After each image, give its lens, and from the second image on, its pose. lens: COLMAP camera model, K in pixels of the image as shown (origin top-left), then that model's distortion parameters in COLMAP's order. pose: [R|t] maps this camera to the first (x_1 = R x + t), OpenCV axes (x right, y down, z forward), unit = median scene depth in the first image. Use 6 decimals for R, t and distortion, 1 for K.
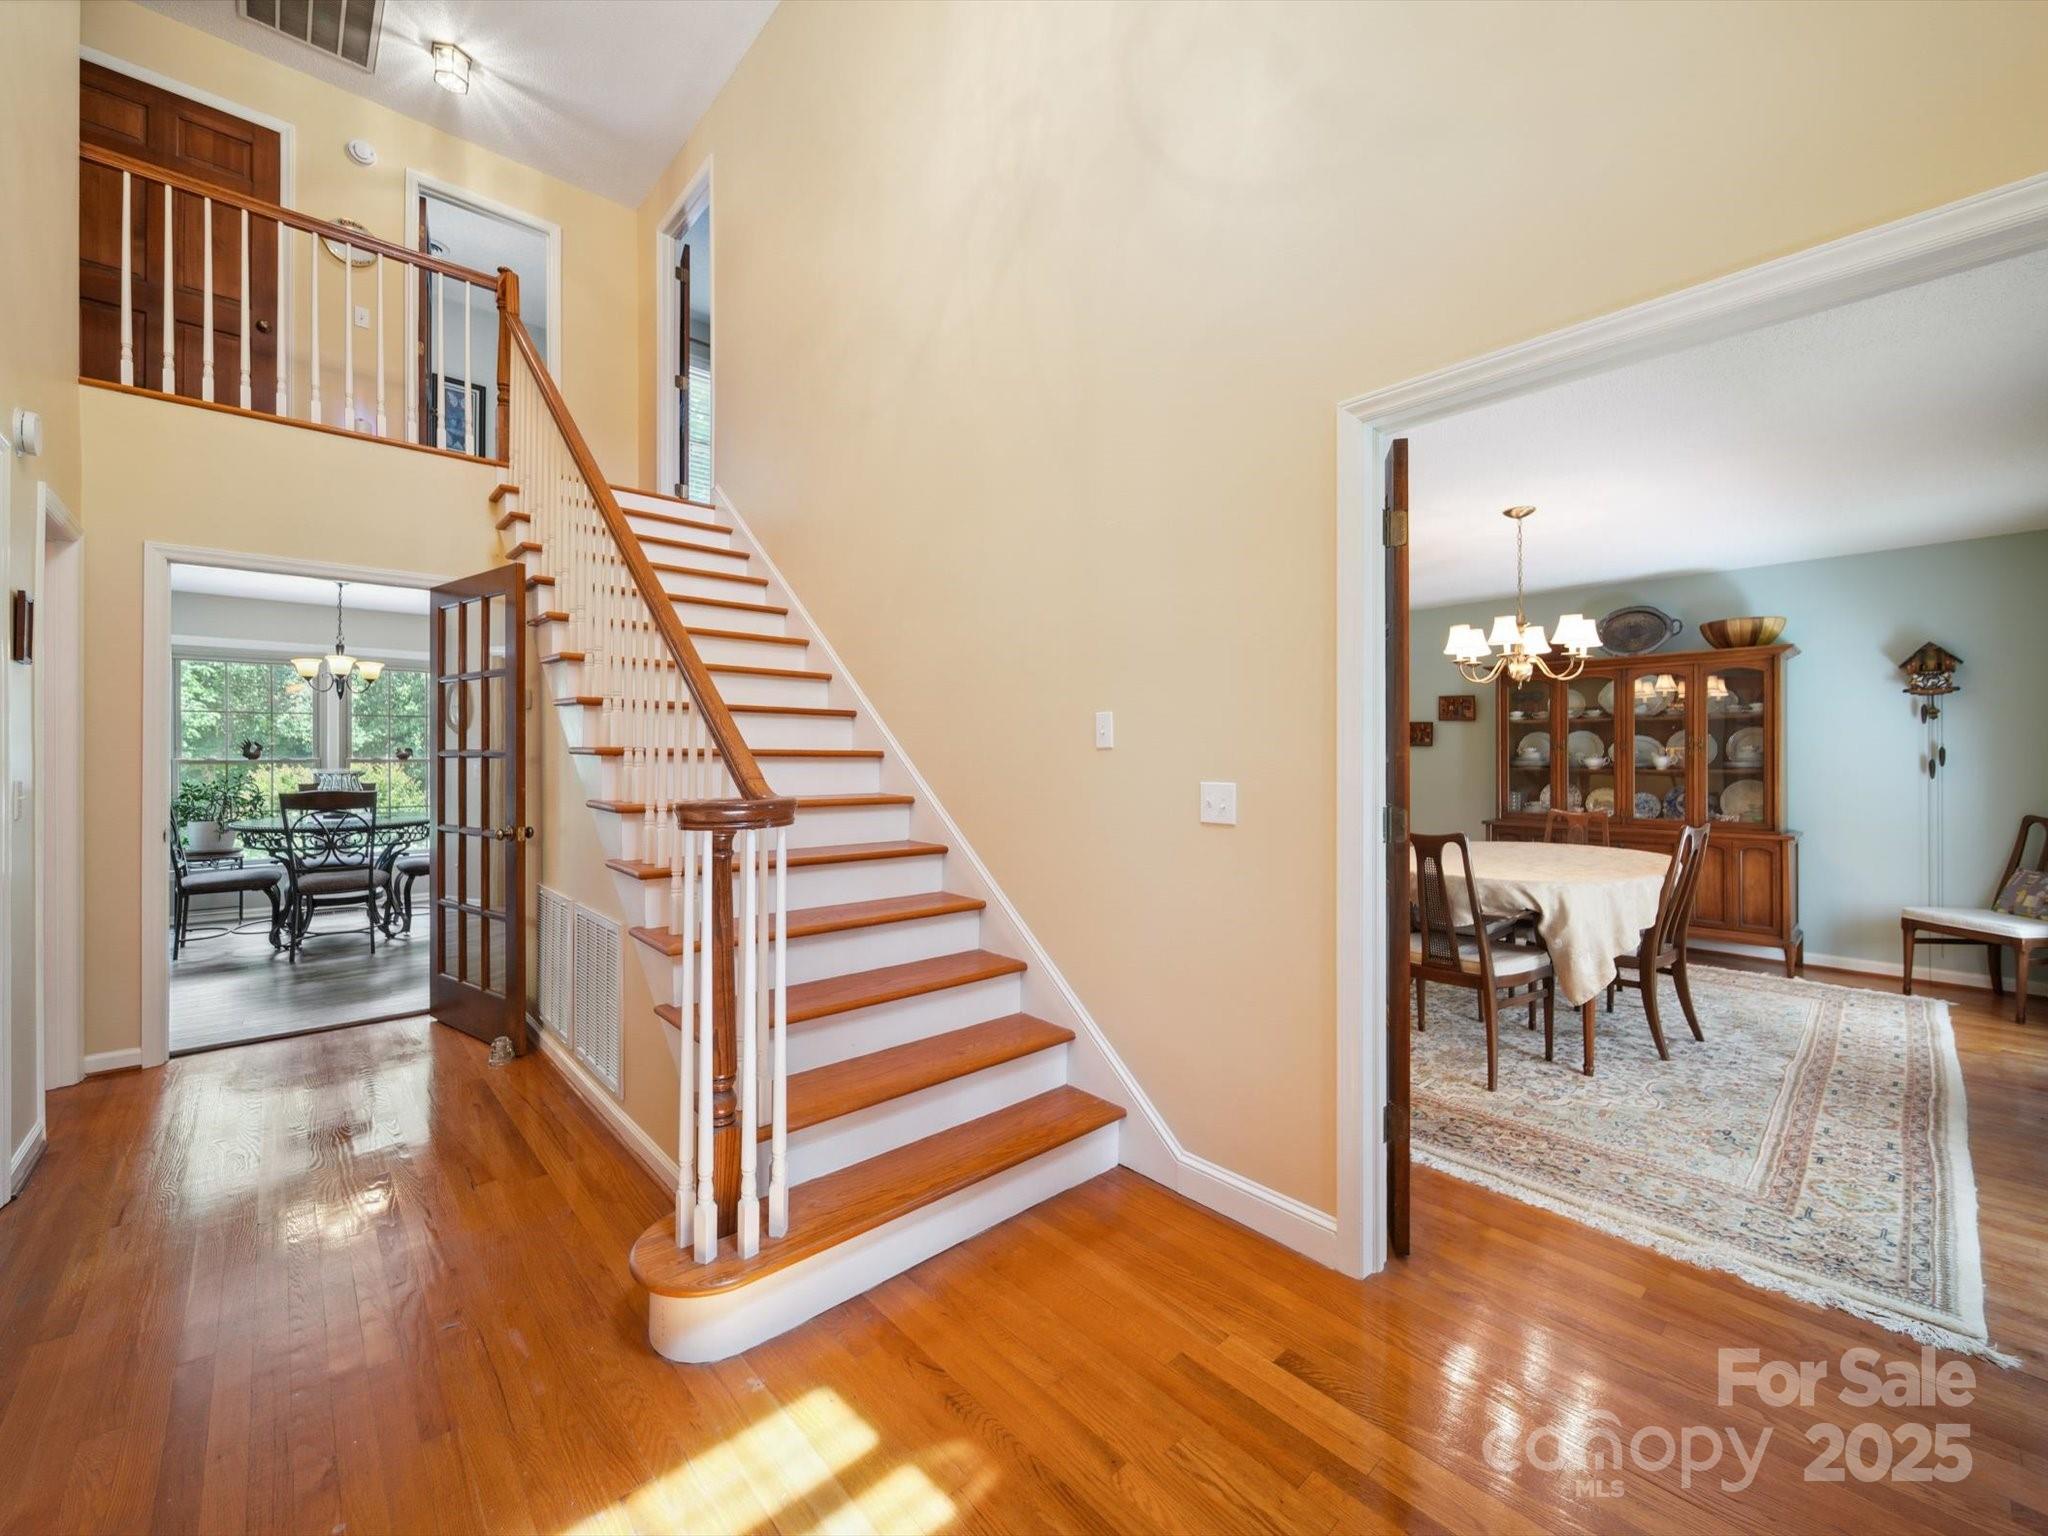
lens RADIAL K [[818.3, 0, 1037.0], [0, 818.3, 763.4], [0, 0, 1]] dist [-0.001966, -0.000635]
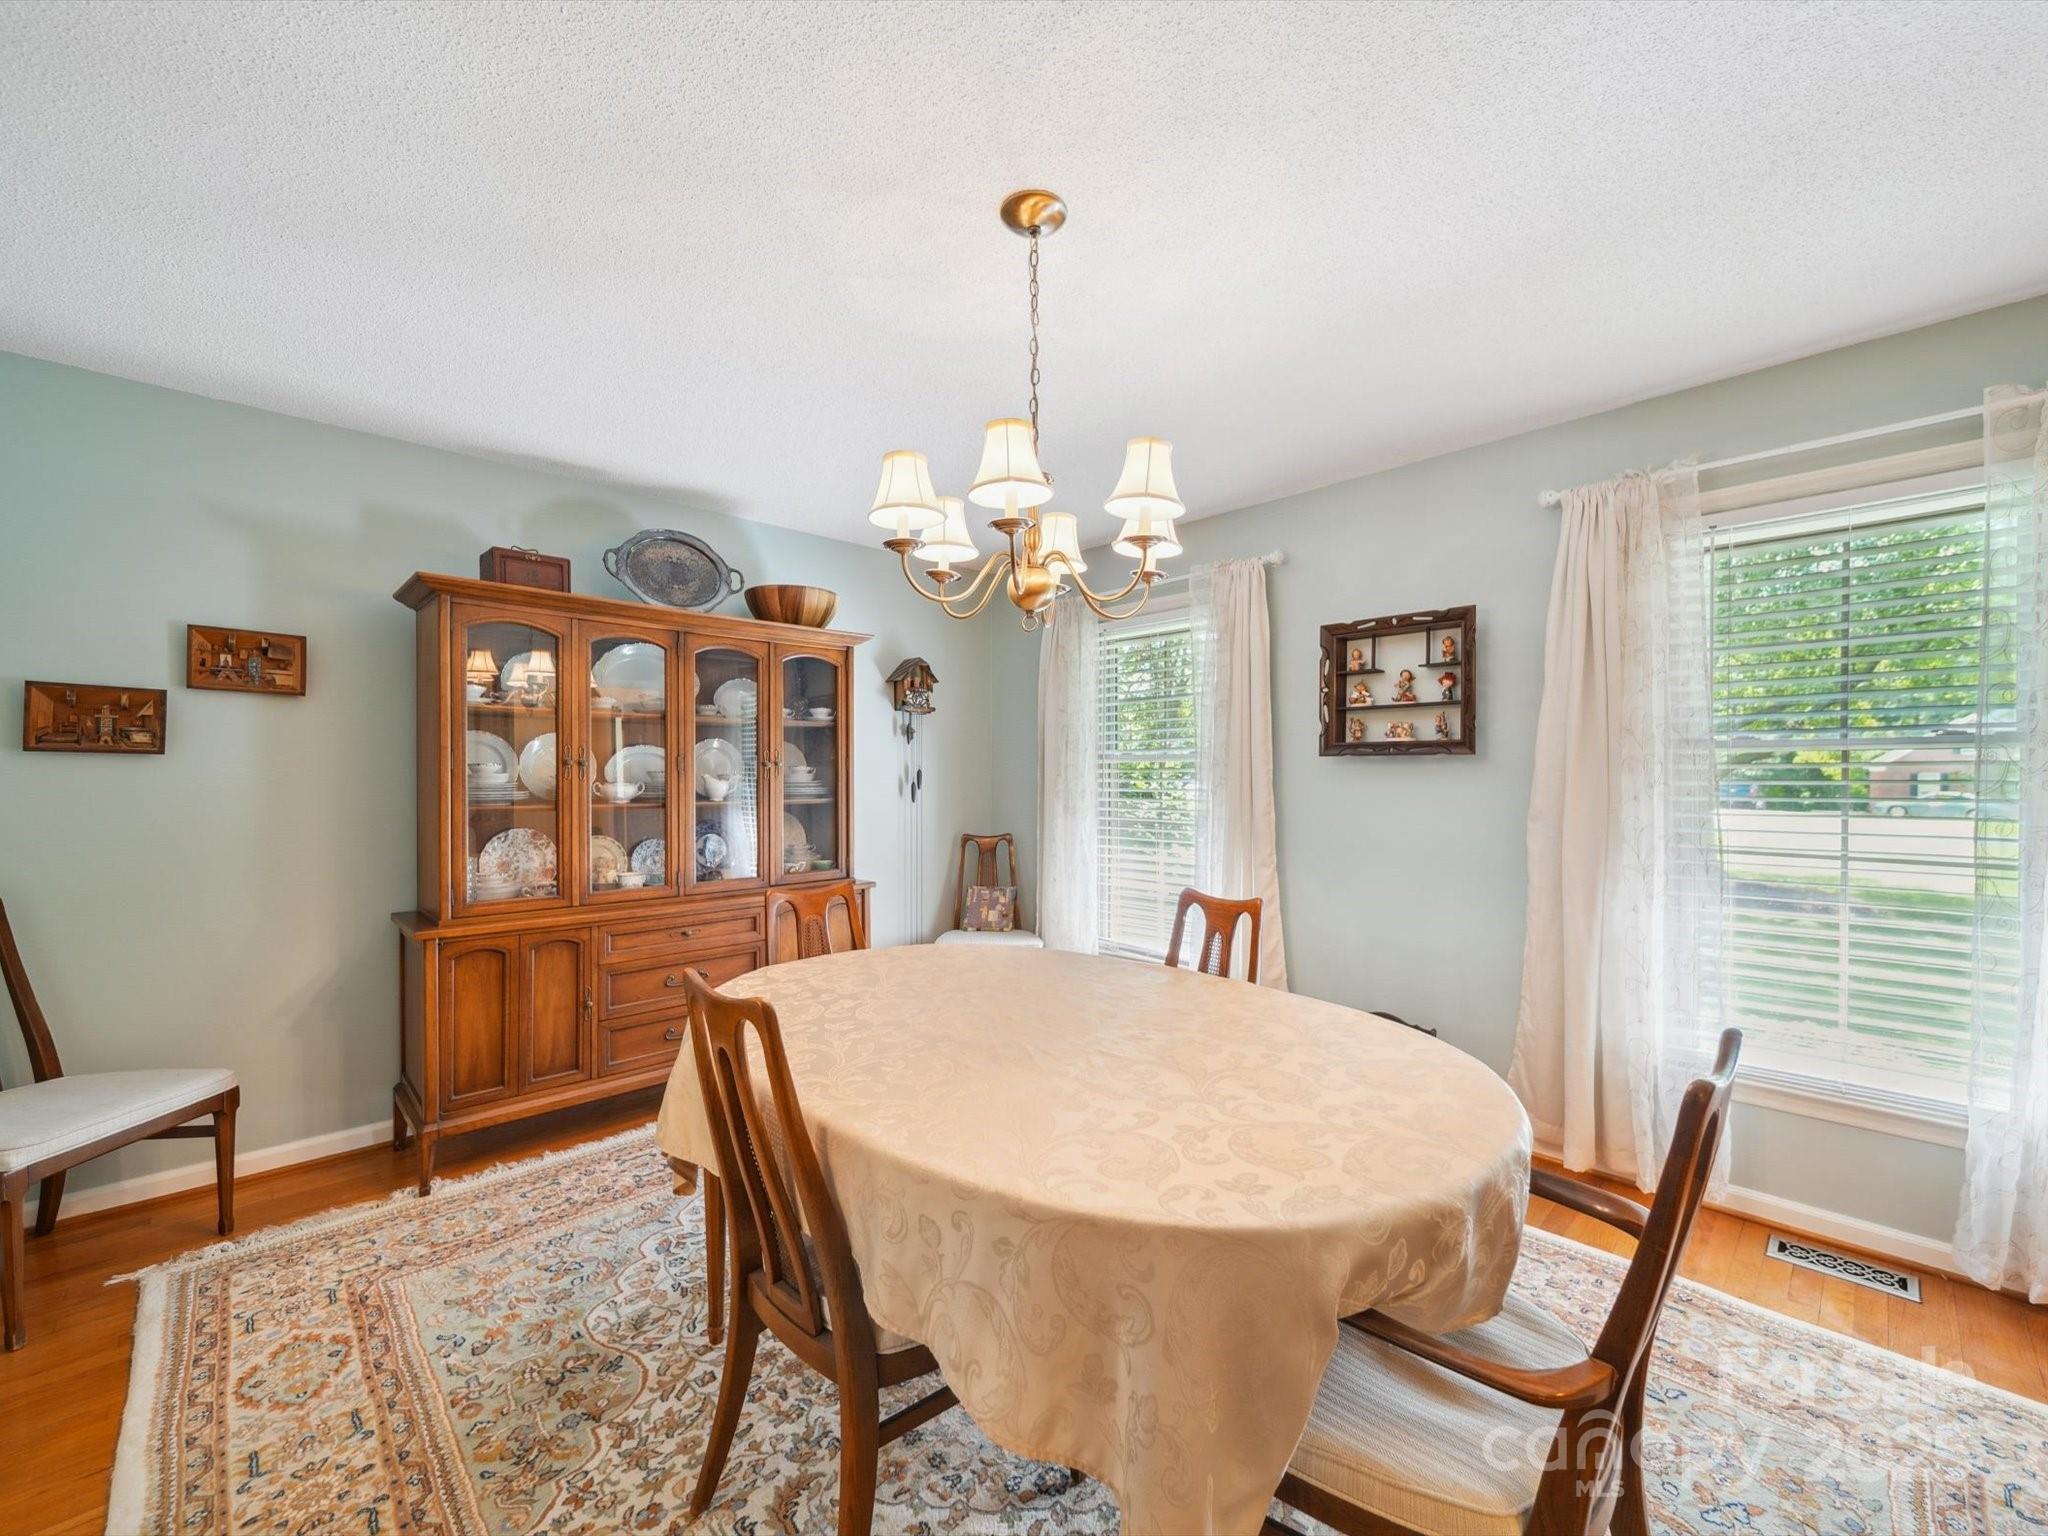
lens RADIAL K [[818.3, 0, 1037.0], [0, 818.3, 763.4], [0, 0, 1]] dist [-0.001966, -0.000635]
pose [[-0.043760, 0.016913, 0.998899, 0.135591], [0.011017, 0.999804, -0.016446, -0.009136], [-0.998981, 0.010286, -0.043938, 0.870420]]
